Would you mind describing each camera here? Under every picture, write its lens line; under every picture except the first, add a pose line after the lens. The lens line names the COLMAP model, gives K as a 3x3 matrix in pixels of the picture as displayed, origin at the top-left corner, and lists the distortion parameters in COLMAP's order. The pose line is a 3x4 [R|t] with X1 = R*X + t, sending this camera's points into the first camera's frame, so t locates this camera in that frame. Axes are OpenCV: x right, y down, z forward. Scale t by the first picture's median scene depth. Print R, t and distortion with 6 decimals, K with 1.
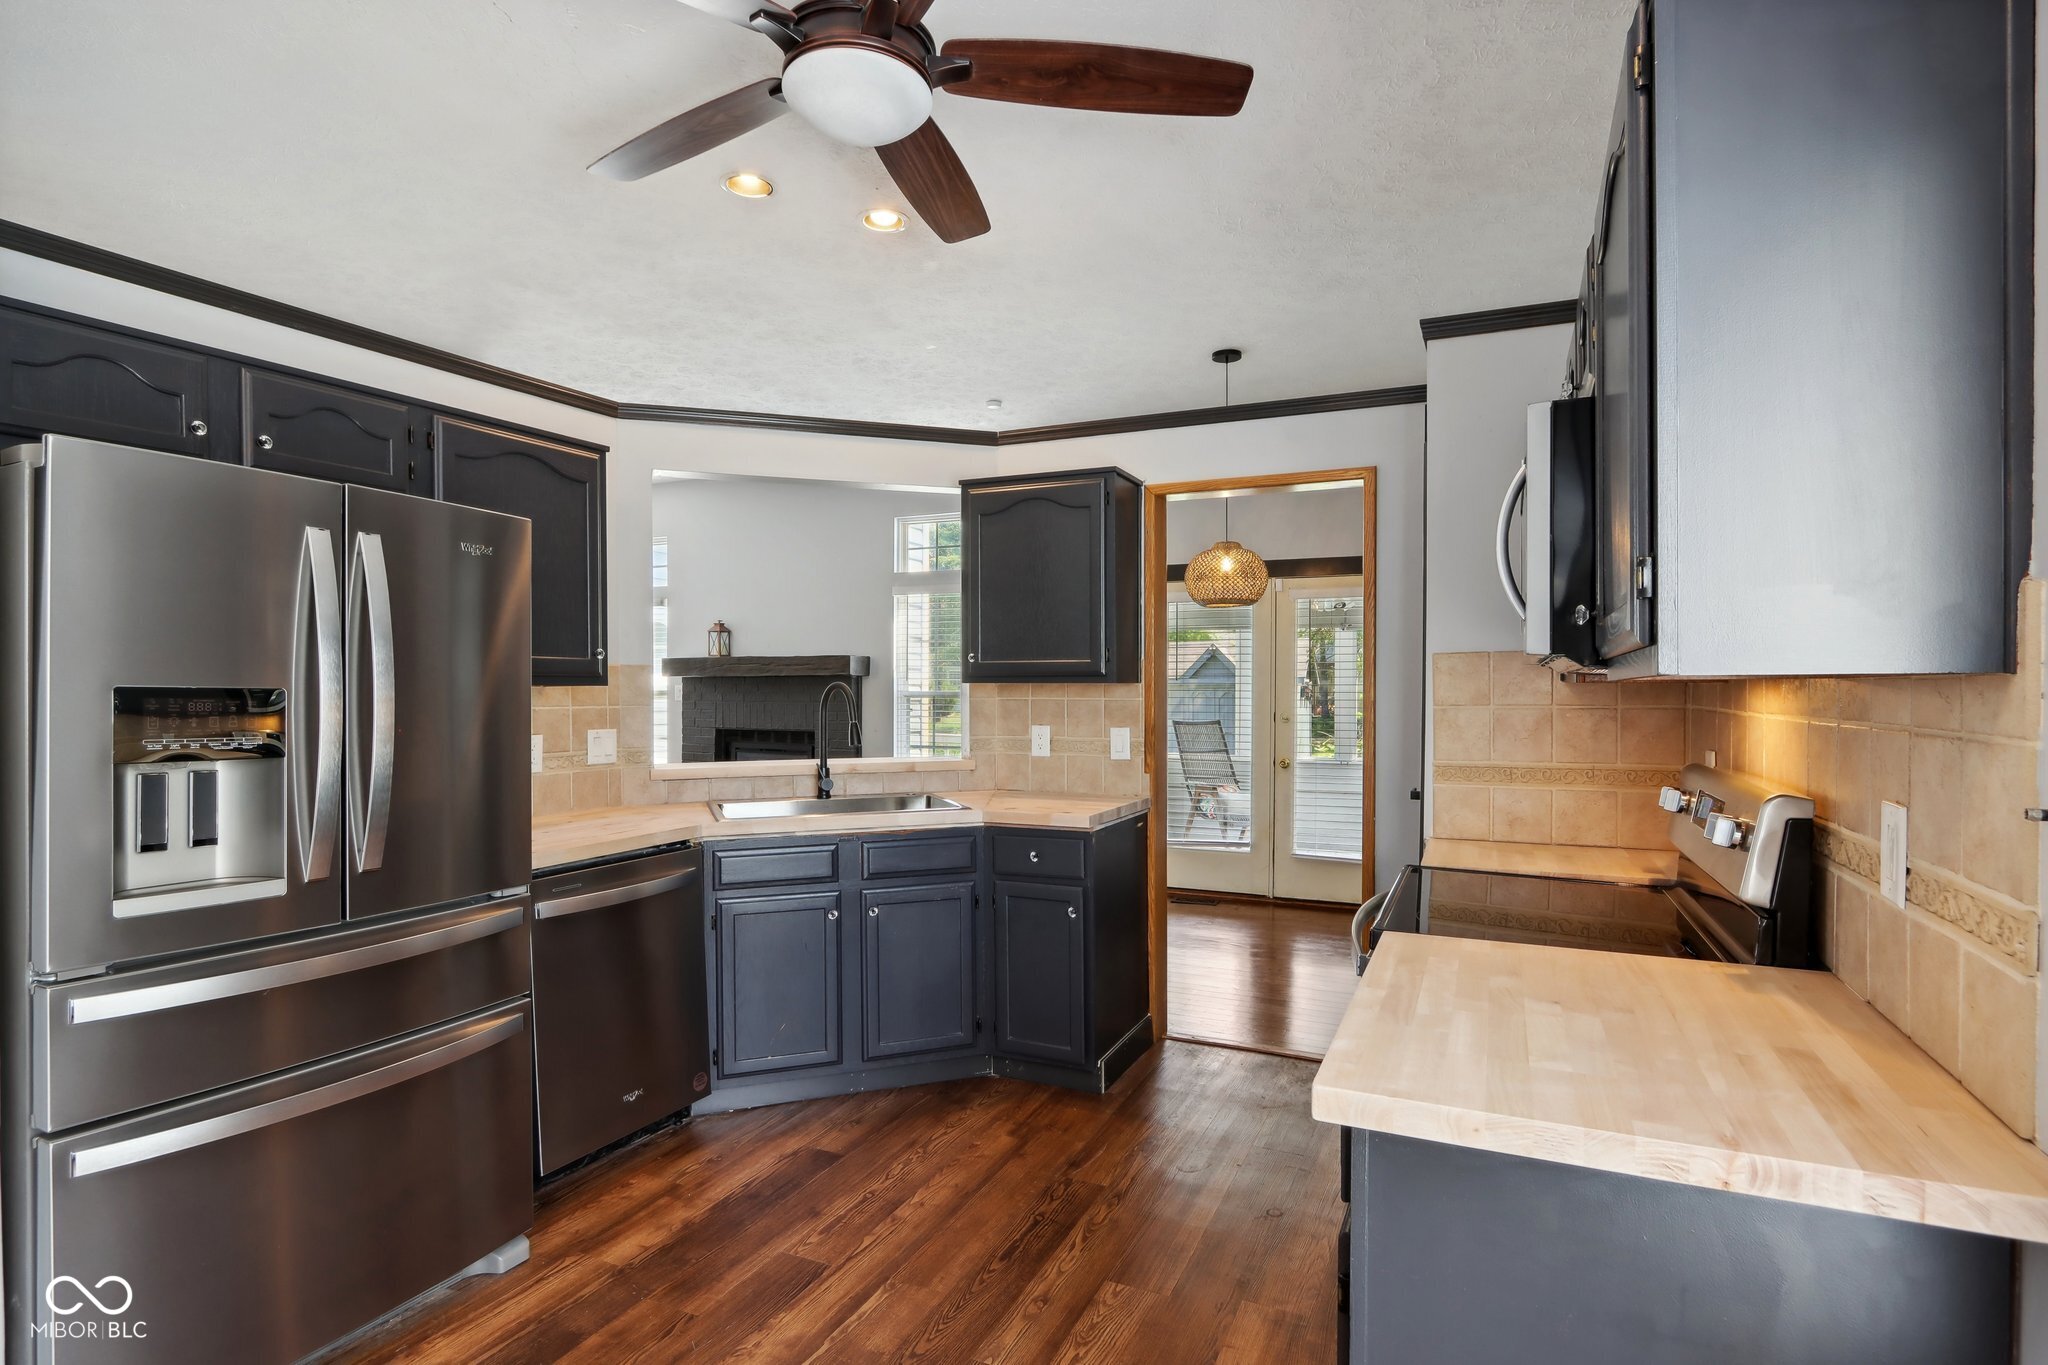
lens RADIAL K [[1038.0, 0, 1012.8], [0, 1038.0, 702.0], [0, 0, 1]] dist [-0.006824, 0.000071]
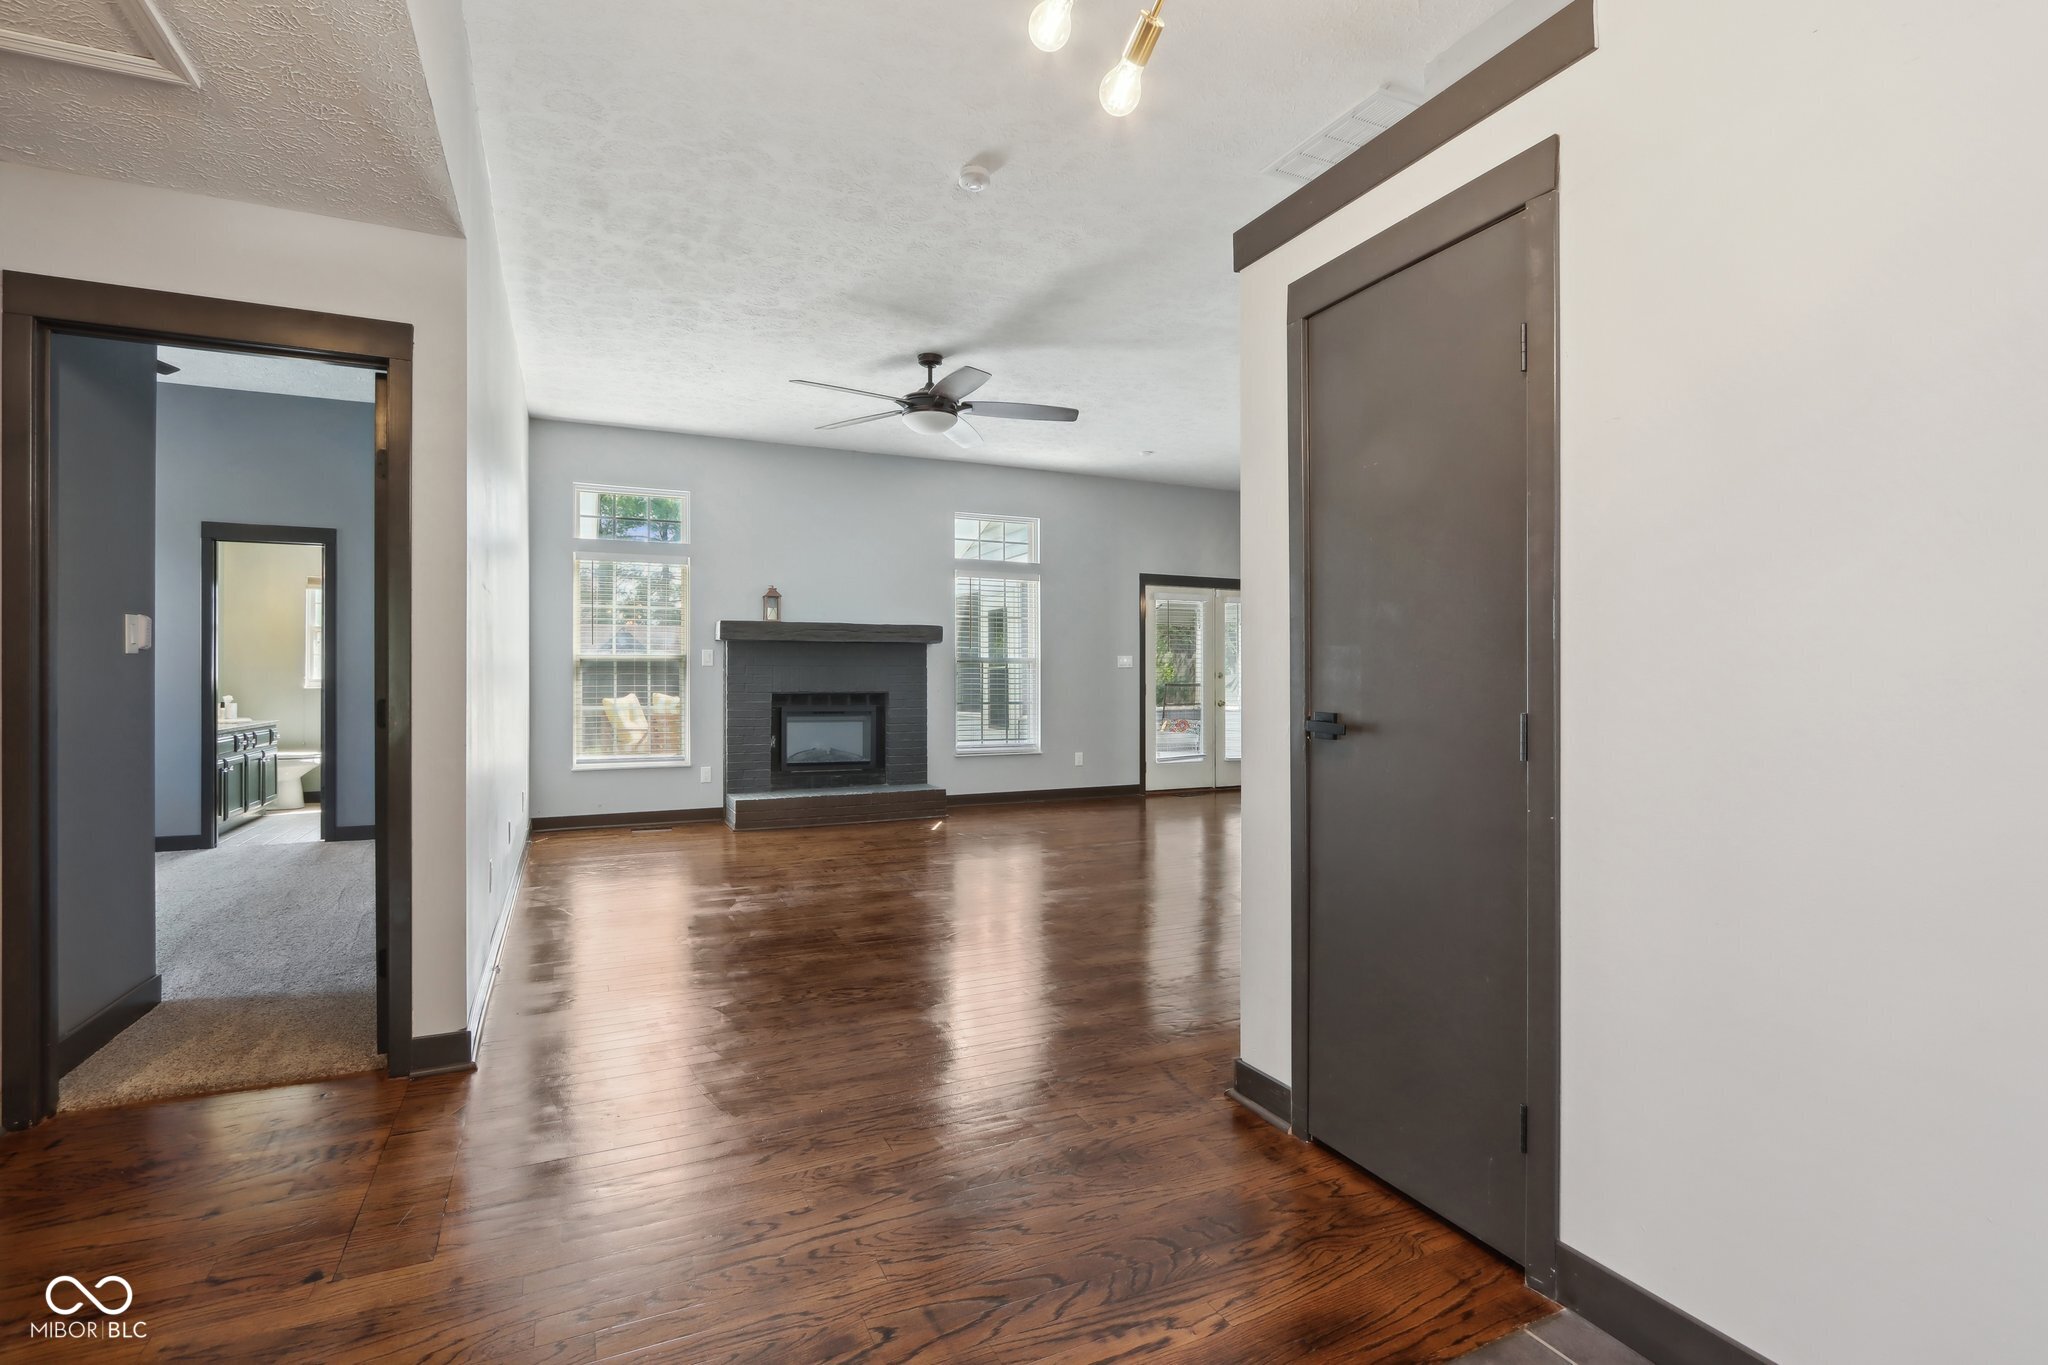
lens RADIAL K [[951.0, 0, 1043.3], [0, 951.0, 675.4], [0, 0, 1]] dist [-0.014504, 0.003376]
pose [[0.616771, 0.002421, 0.787139, -2.121727], [0.012467, 0.999840, -0.012844, 0.058146], [-0.787044, 0.017735, 0.616642, 0.583586]]
